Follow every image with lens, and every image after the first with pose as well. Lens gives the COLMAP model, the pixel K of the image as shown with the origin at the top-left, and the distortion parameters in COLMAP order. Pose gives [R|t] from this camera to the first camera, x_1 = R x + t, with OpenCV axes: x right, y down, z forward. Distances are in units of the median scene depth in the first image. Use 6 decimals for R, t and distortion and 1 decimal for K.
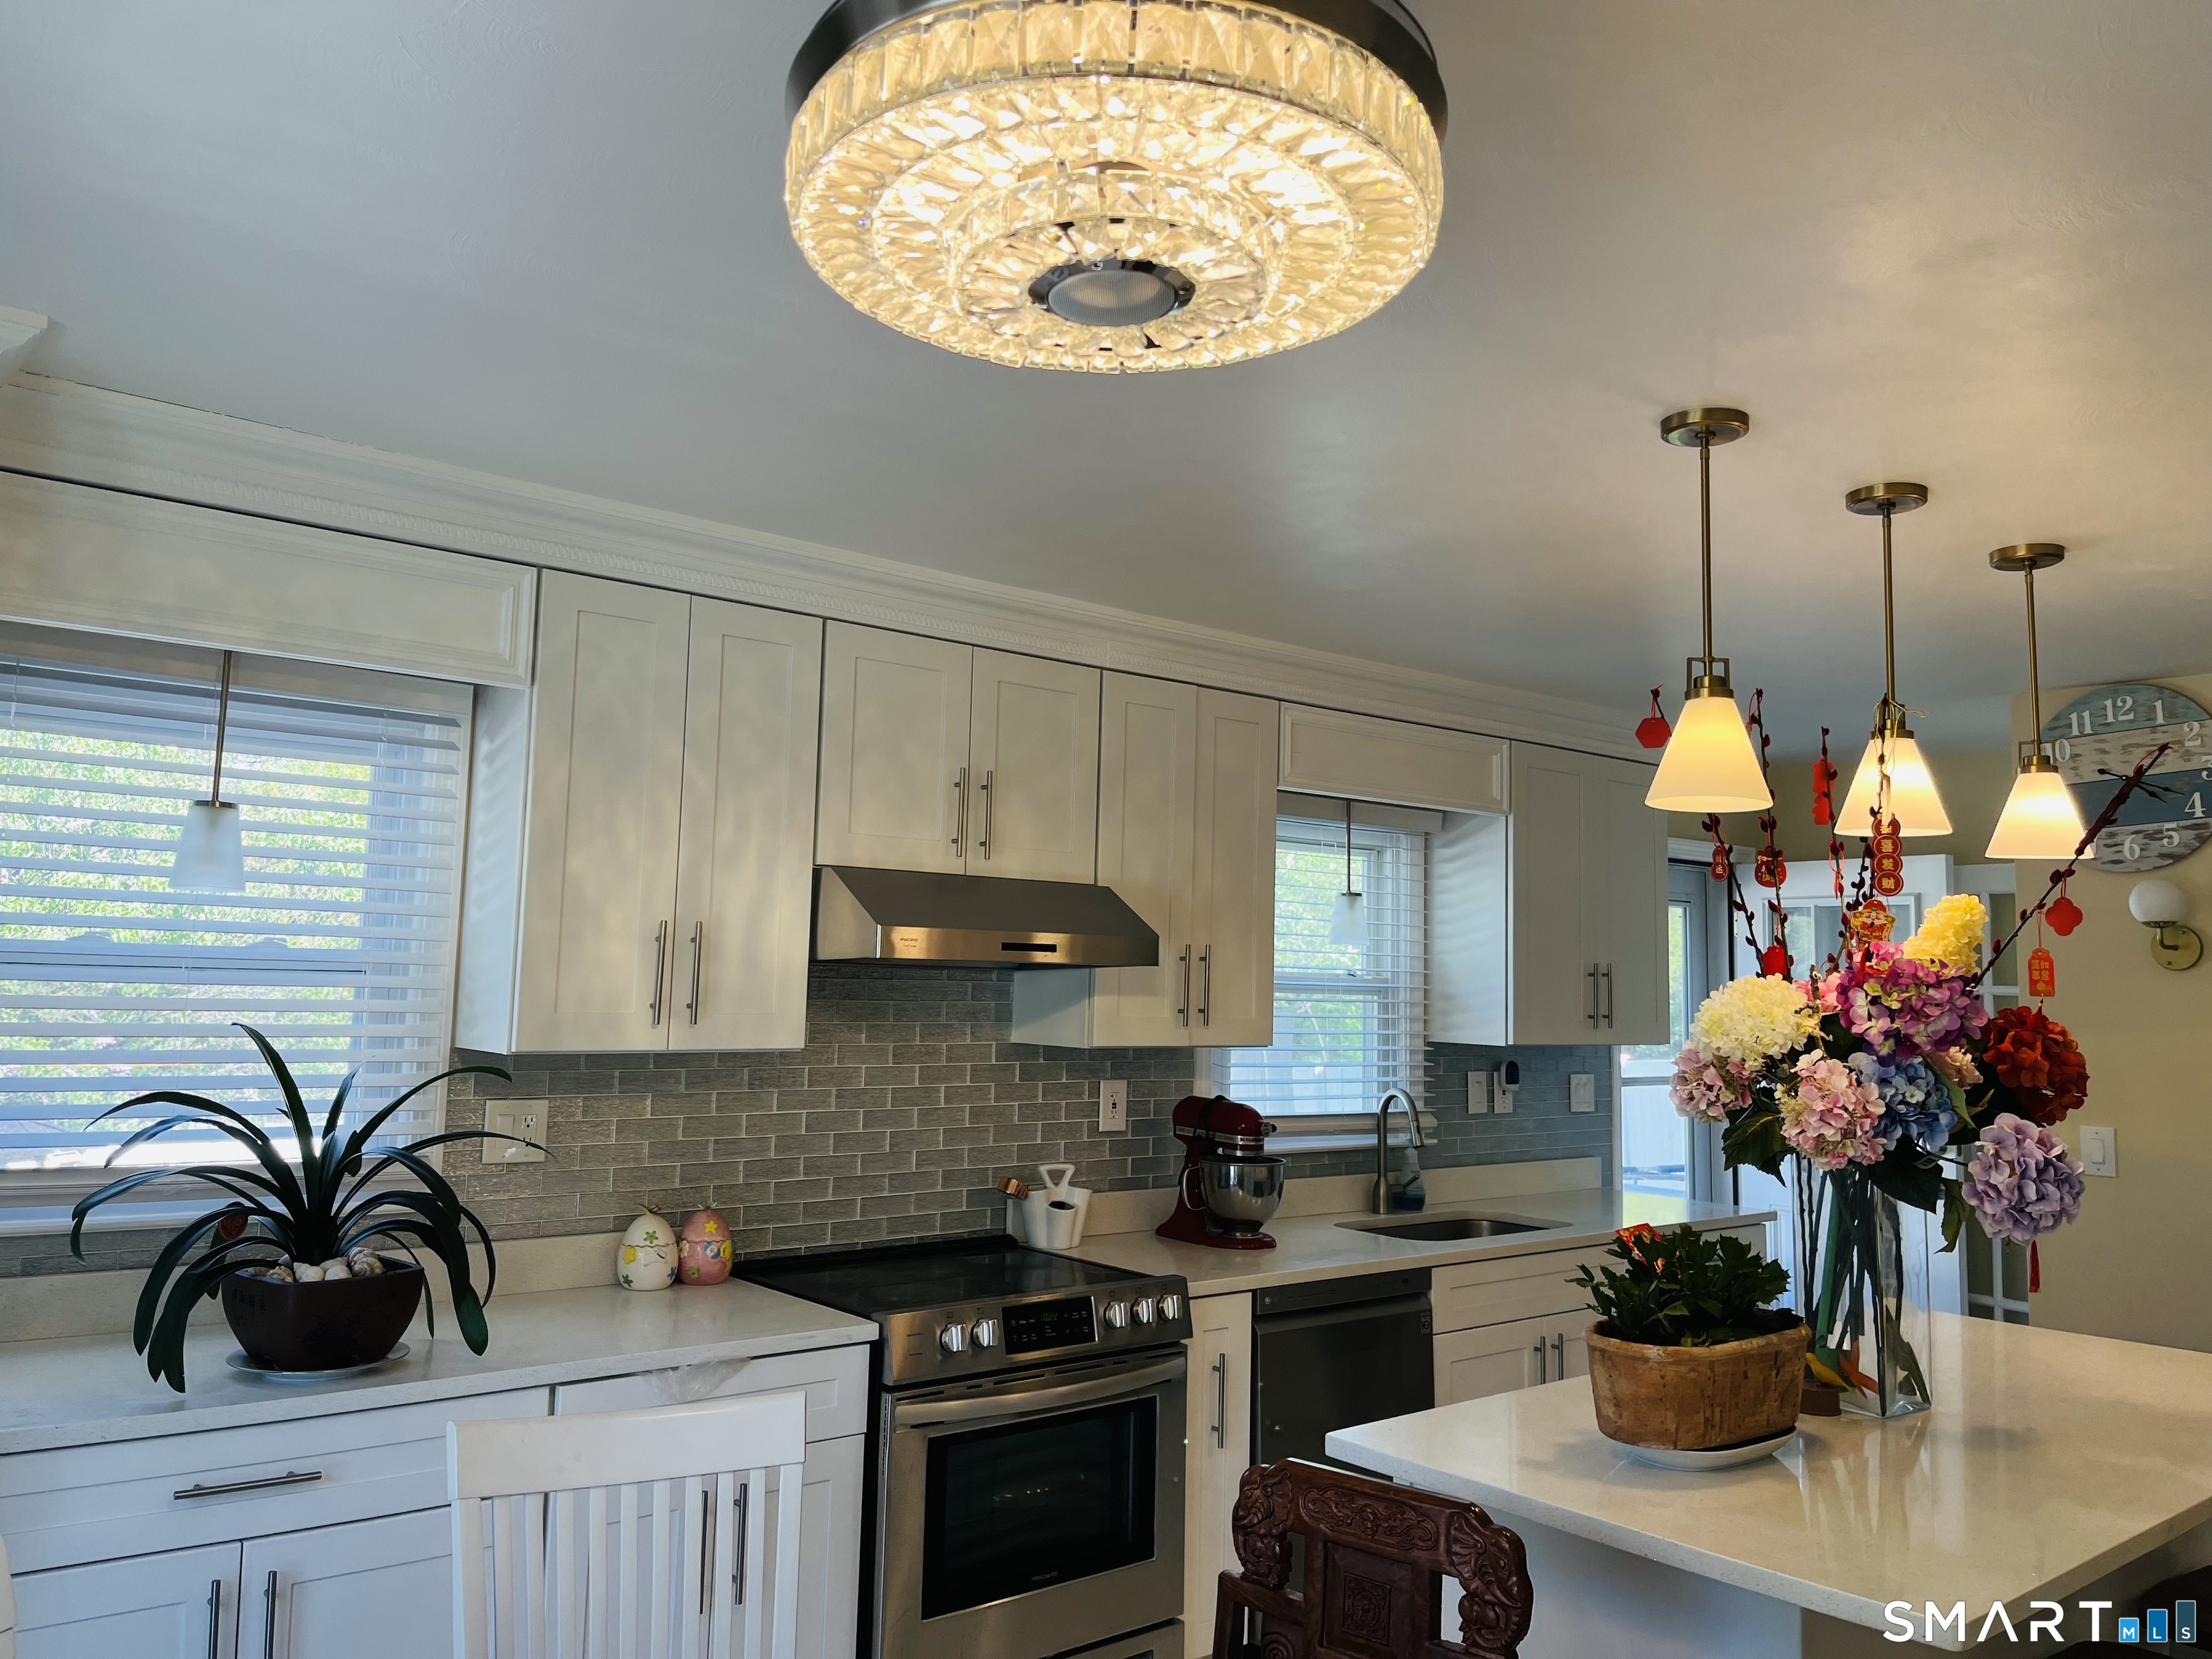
lens RADIAL K [[1661.3, 0, 1105.0], [0, 1661.3, 823.7], [0, 0, 1]] dist [-0.005410, -0.019425]
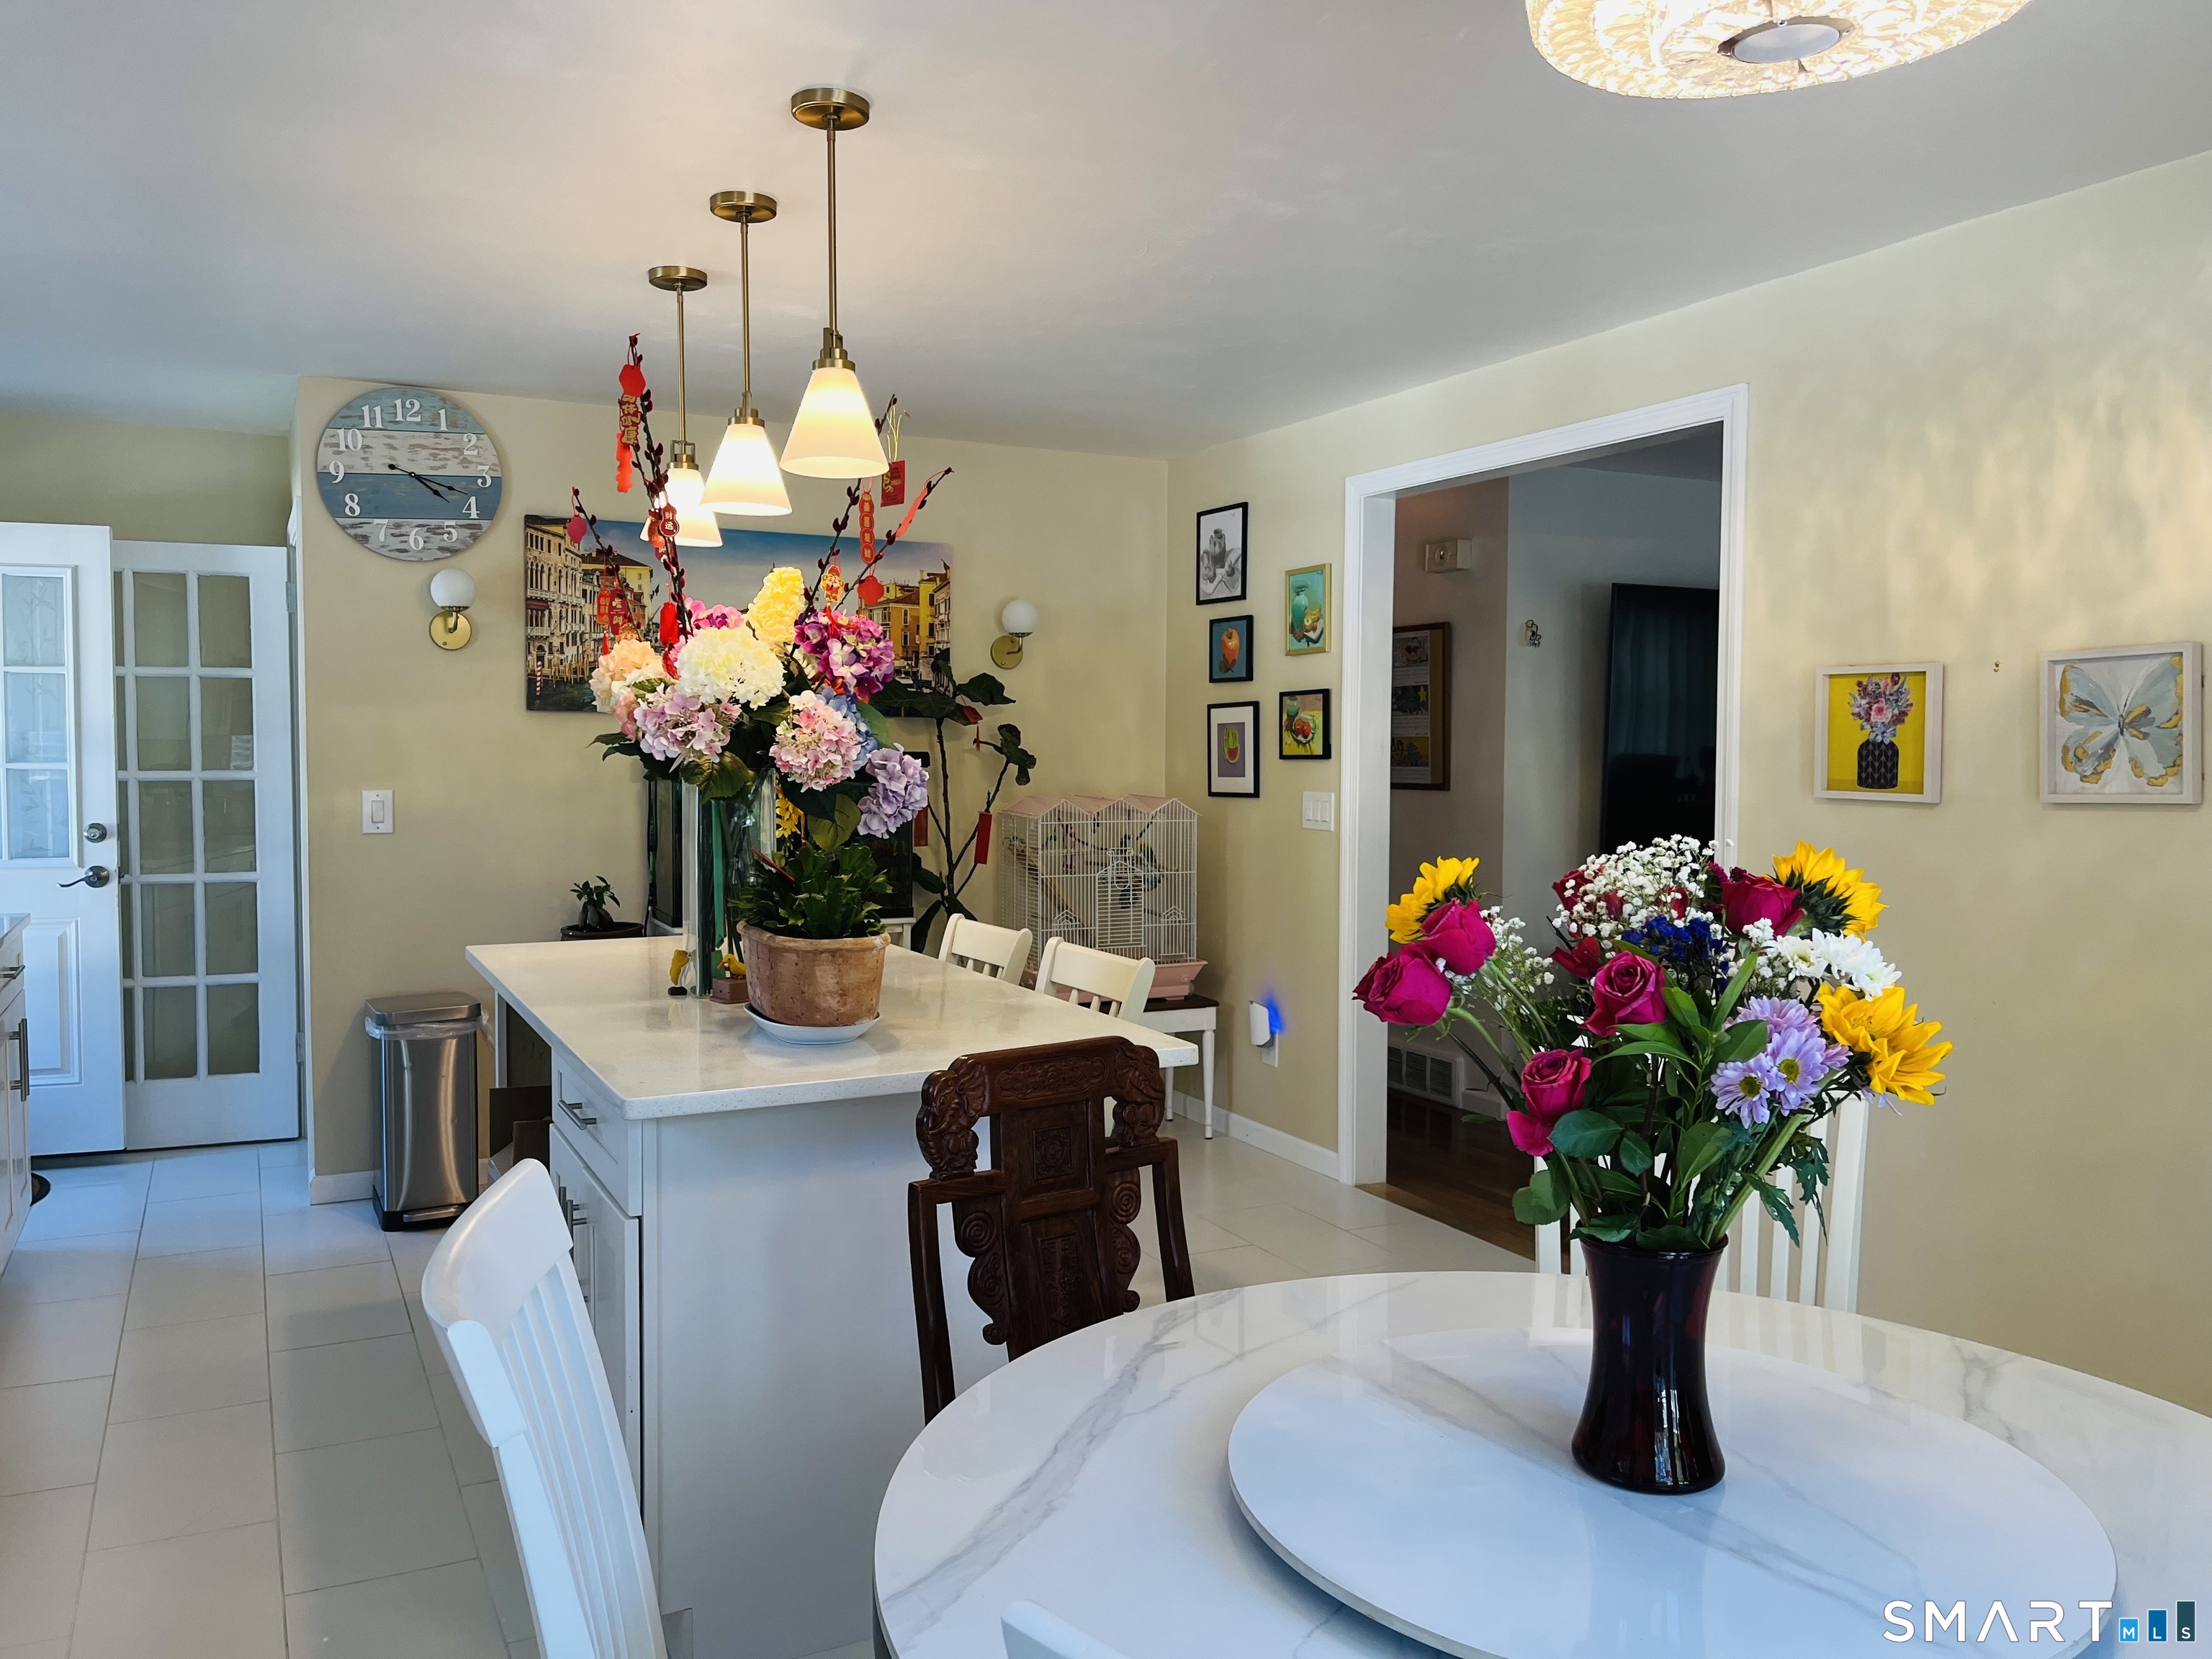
lens RADIAL K [[1661.3, 0, 1101.6], [0, 1661.3, 830.3], [0, 0, 1]] dist [-0.005410, -0.019425]
pose [[0.229334, -0.073360, 0.970579, -0.367514], [-0.098160, 0.990329, 0.098046, 0.053800], [-0.968385, -0.117758, 0.219915, 0.287778]]
